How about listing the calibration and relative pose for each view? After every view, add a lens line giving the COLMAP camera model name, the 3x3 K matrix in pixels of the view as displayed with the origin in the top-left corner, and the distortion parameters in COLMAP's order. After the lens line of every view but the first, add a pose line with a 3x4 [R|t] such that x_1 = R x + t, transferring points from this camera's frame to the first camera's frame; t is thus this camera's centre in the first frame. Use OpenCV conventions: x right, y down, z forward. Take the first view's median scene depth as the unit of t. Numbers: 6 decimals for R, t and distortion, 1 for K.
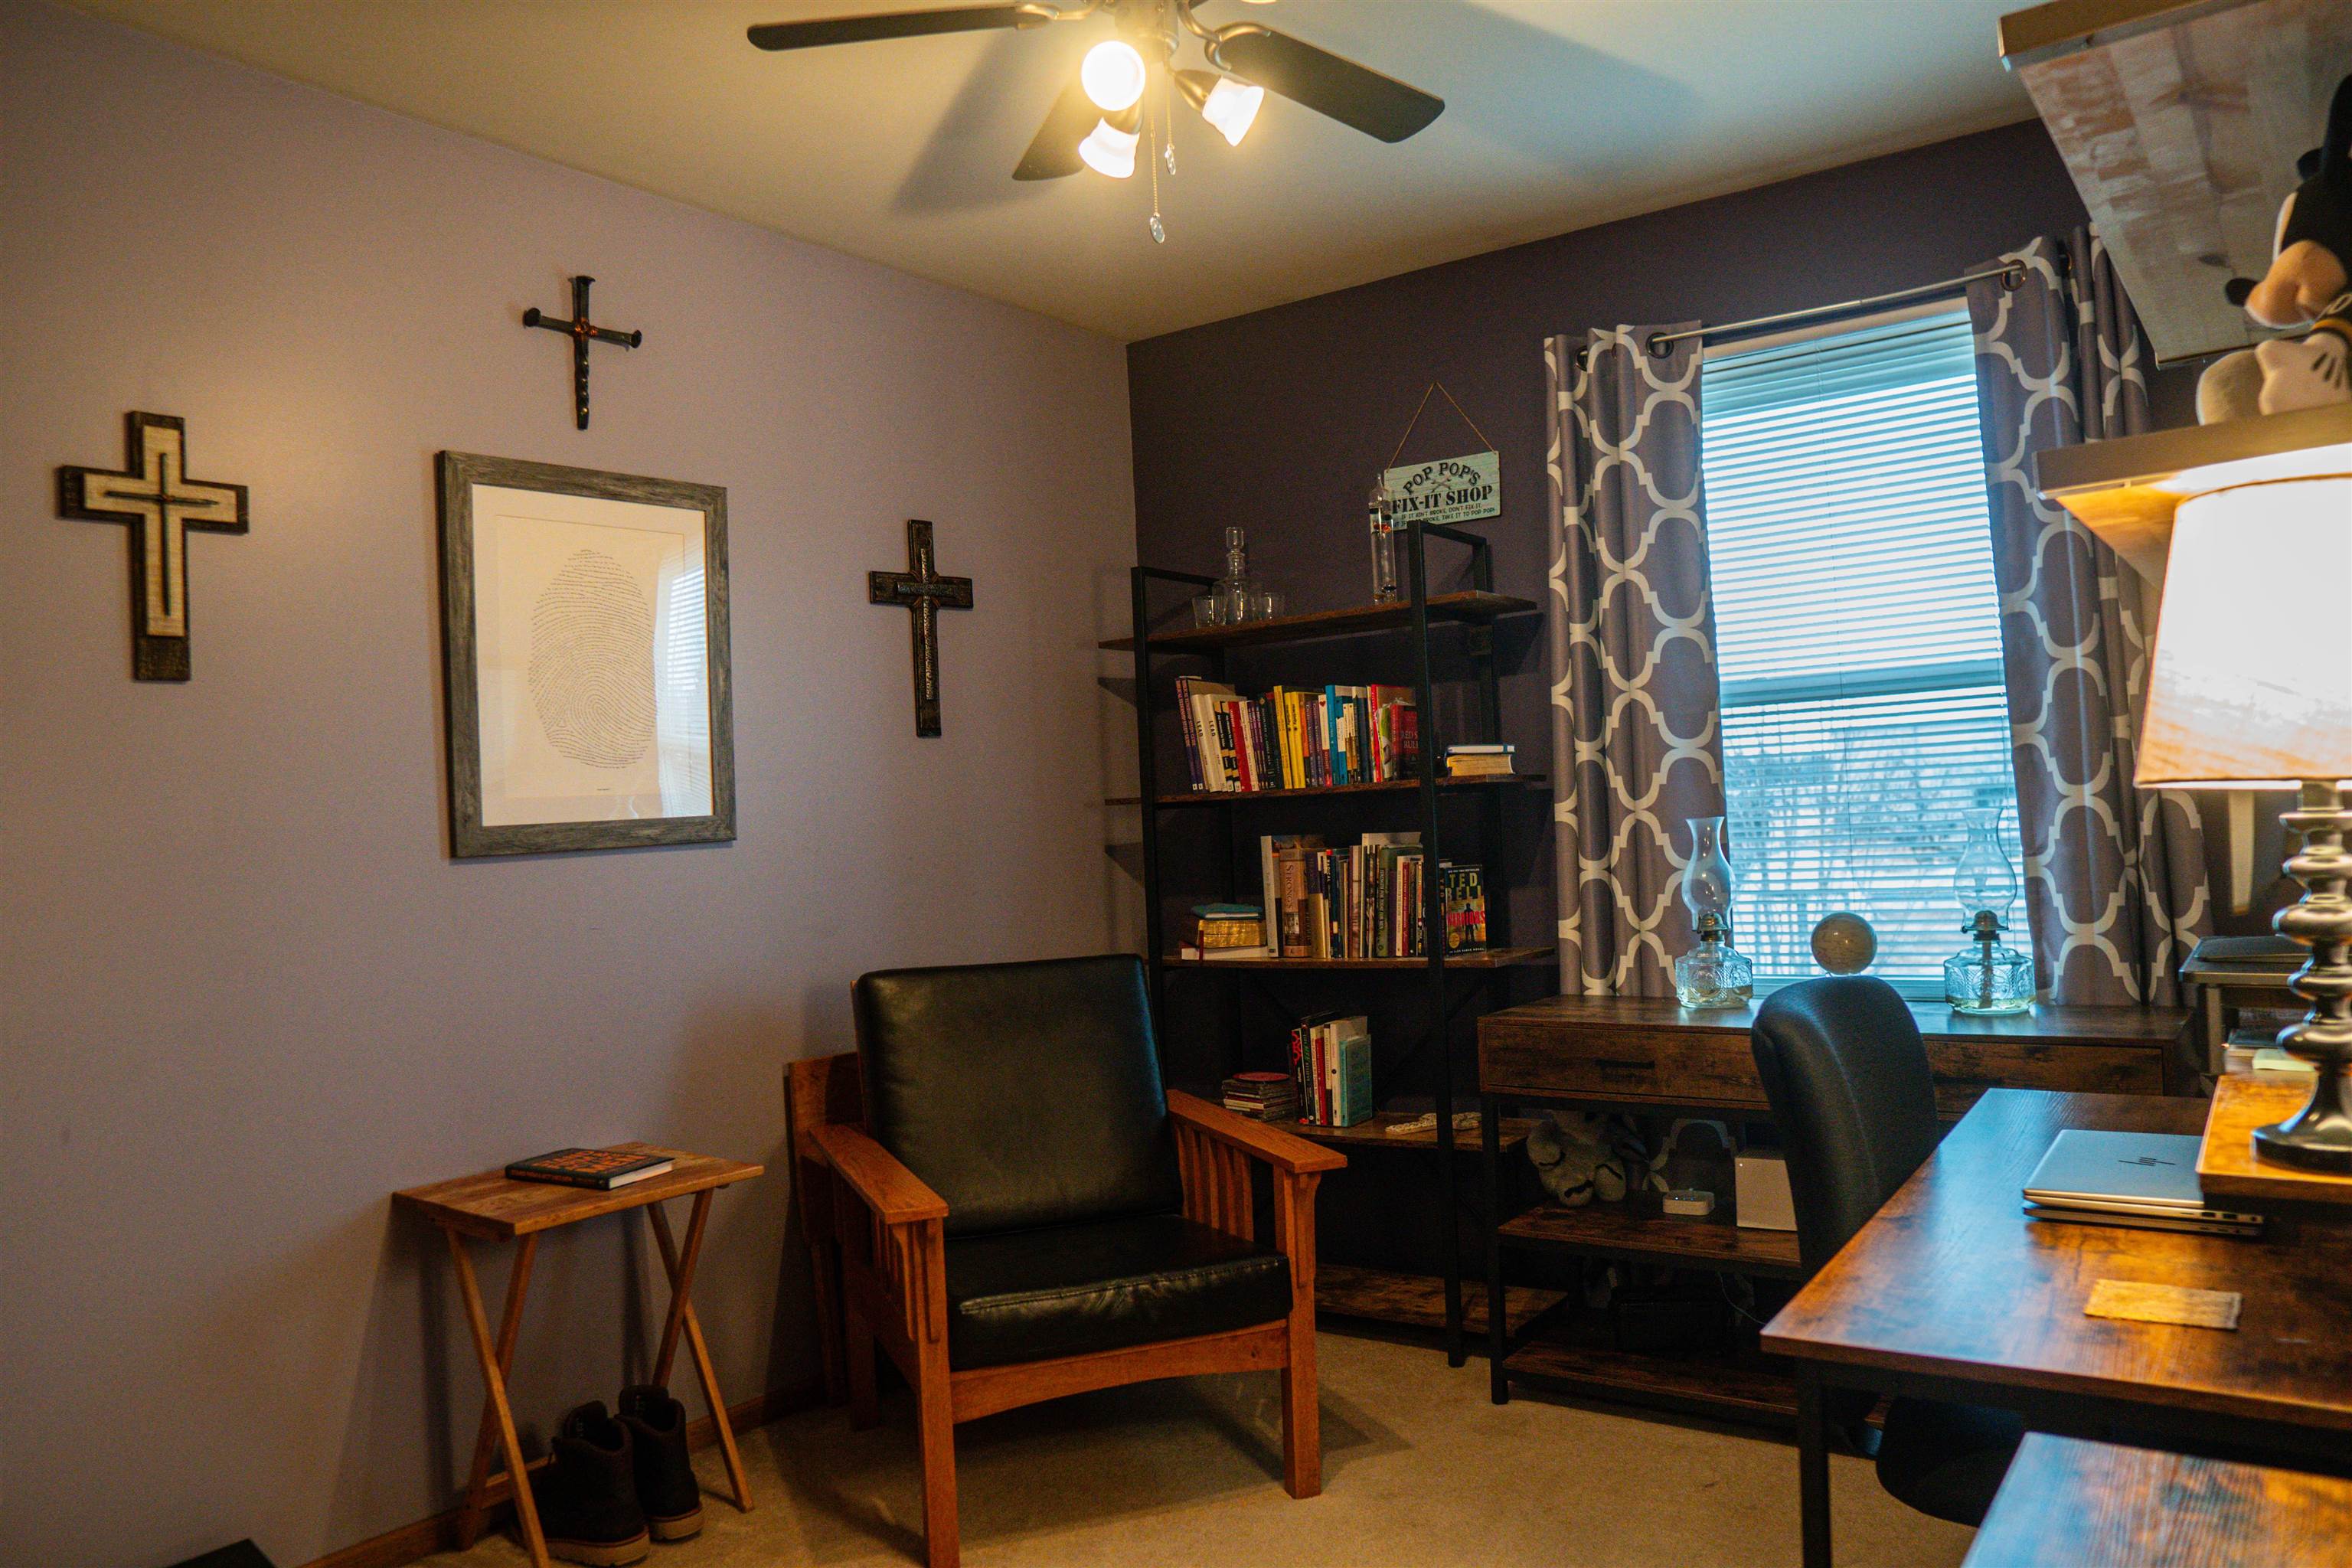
lens RADIAL K [[1659.1, 0, 1177.1], [0, 1659.1, 782.8], [0, 0, 1]] dist [-0.102416, 0.062815]
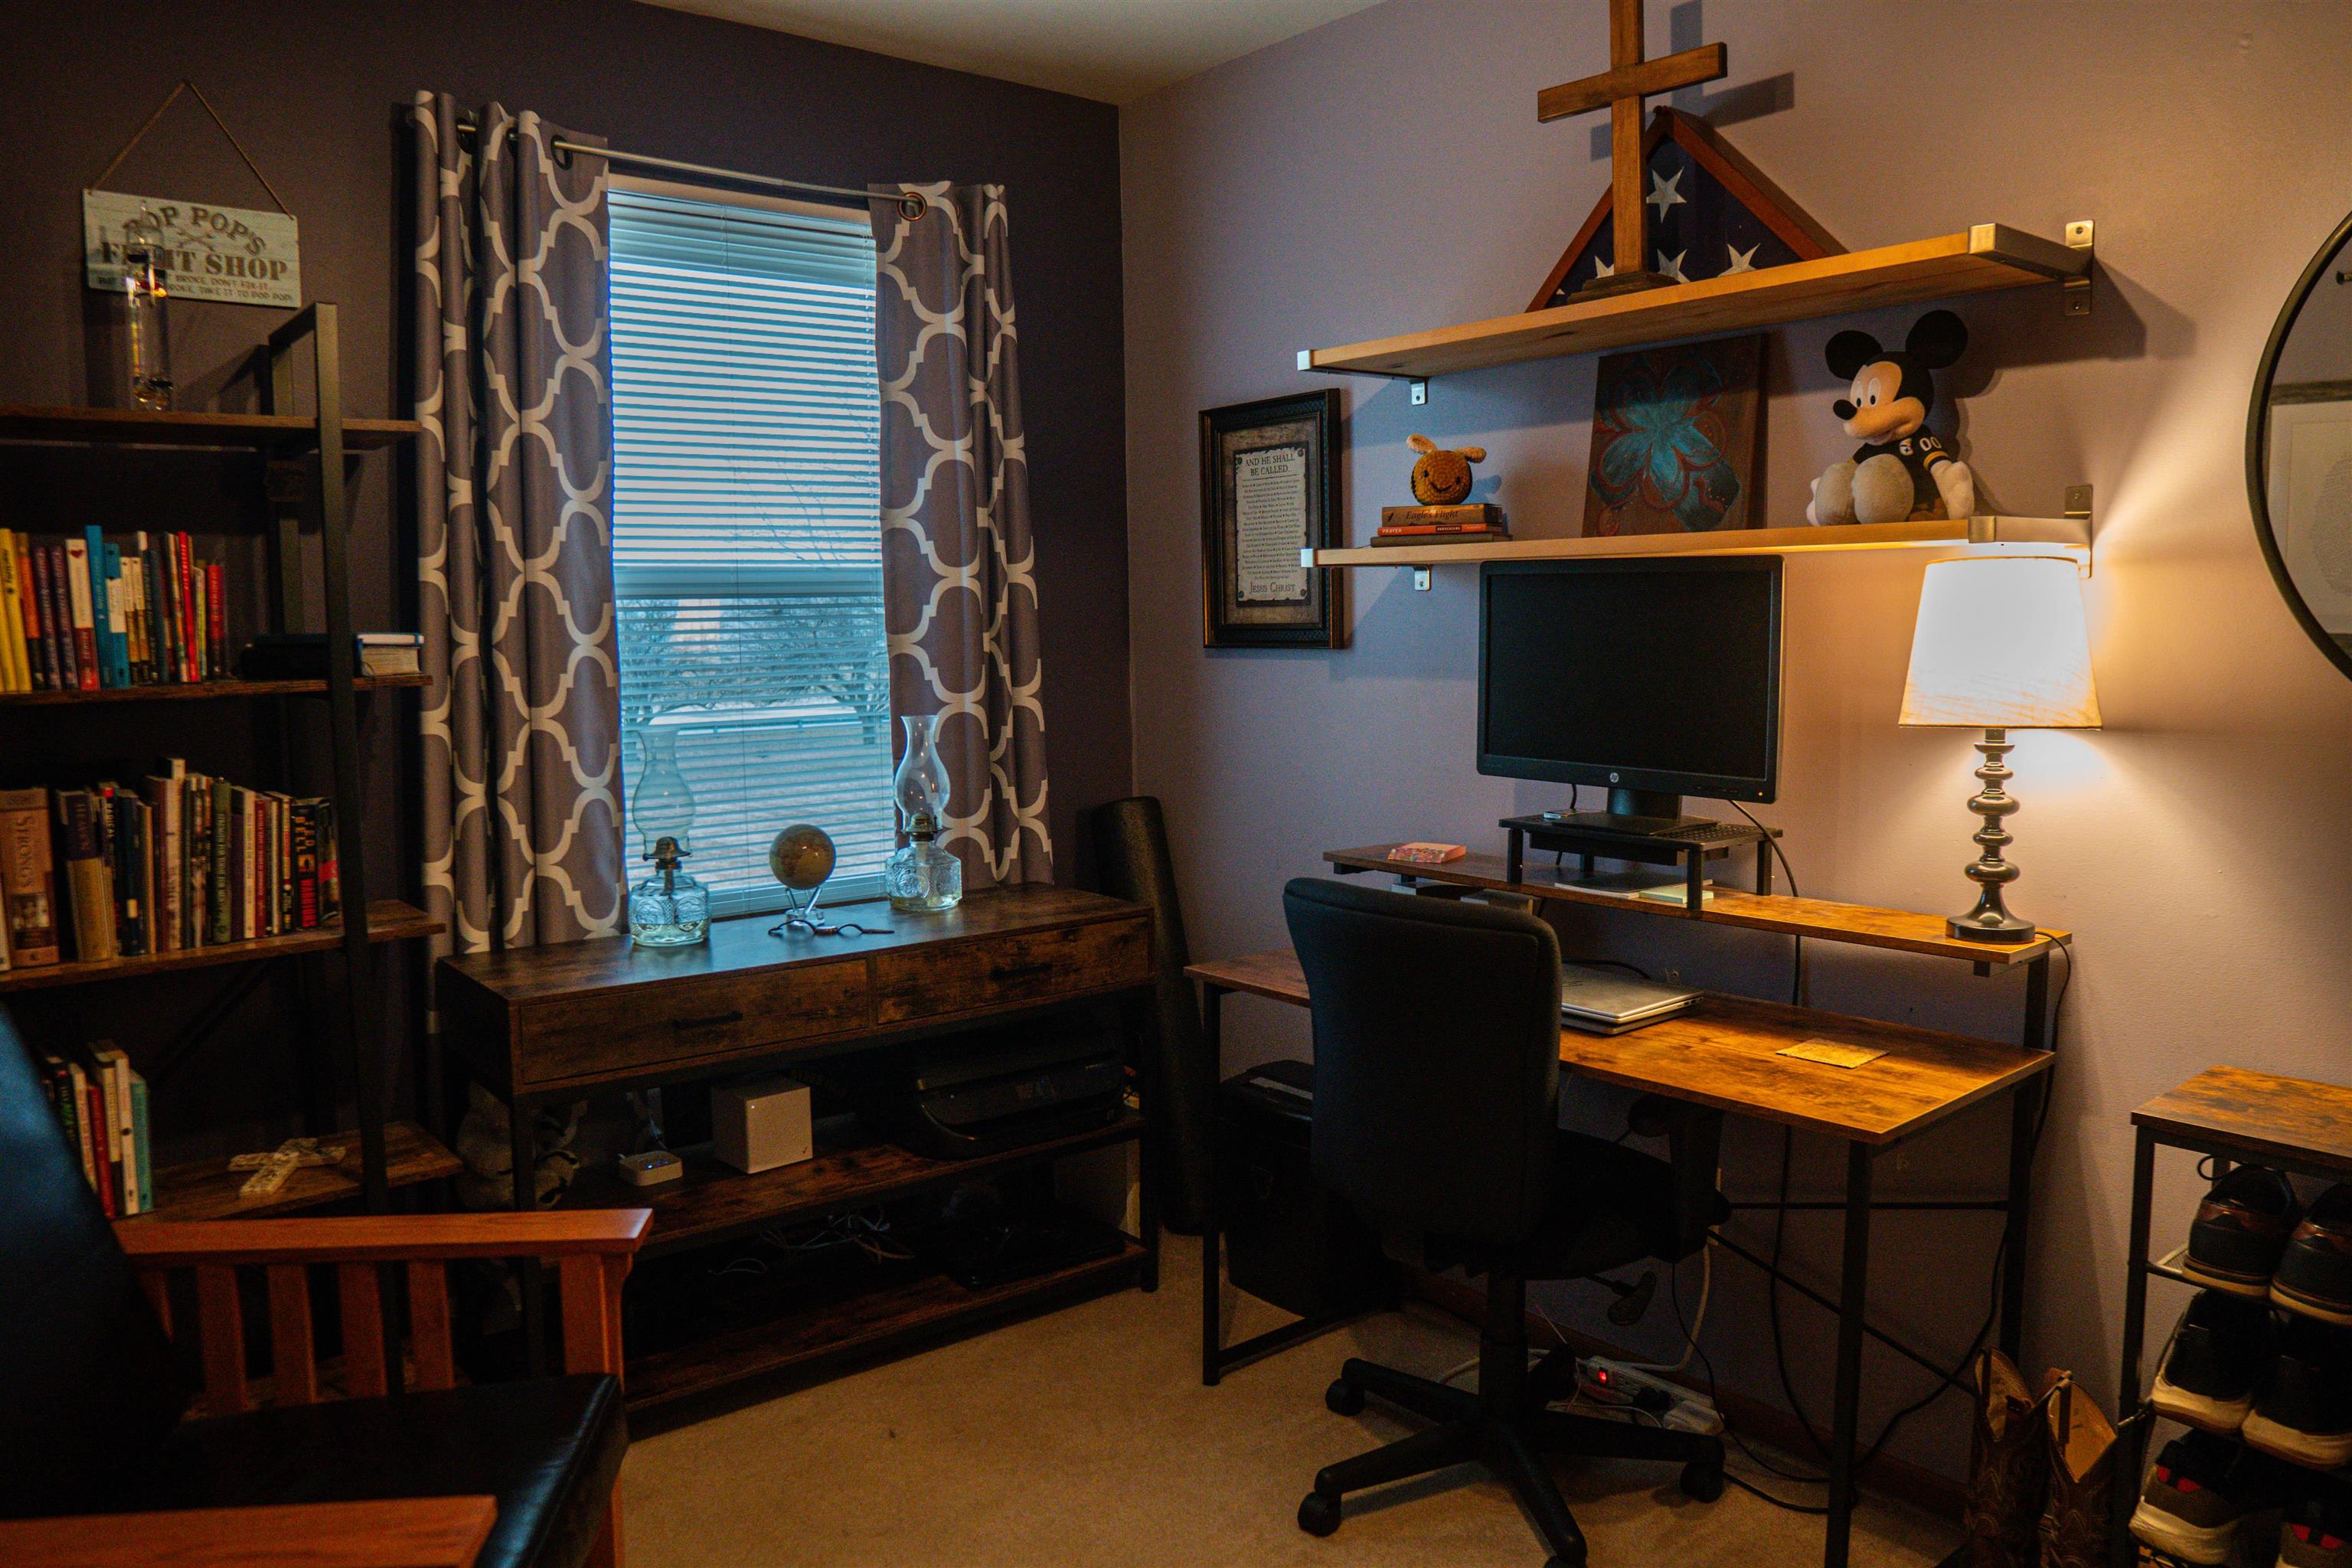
lens RADIAL K [[1659.1, 0, 1174.0], [0, 1659.1, 774.1], [0, 0, 1]] dist [-0.102416, 0.062815]
pose [[0.252982, -0.048685, 0.966245, -0.429805], [-0.022069, 0.998183, 0.056072, -0.008794], [-0.967219, -0.035510, 0.251448, 0.492666]]
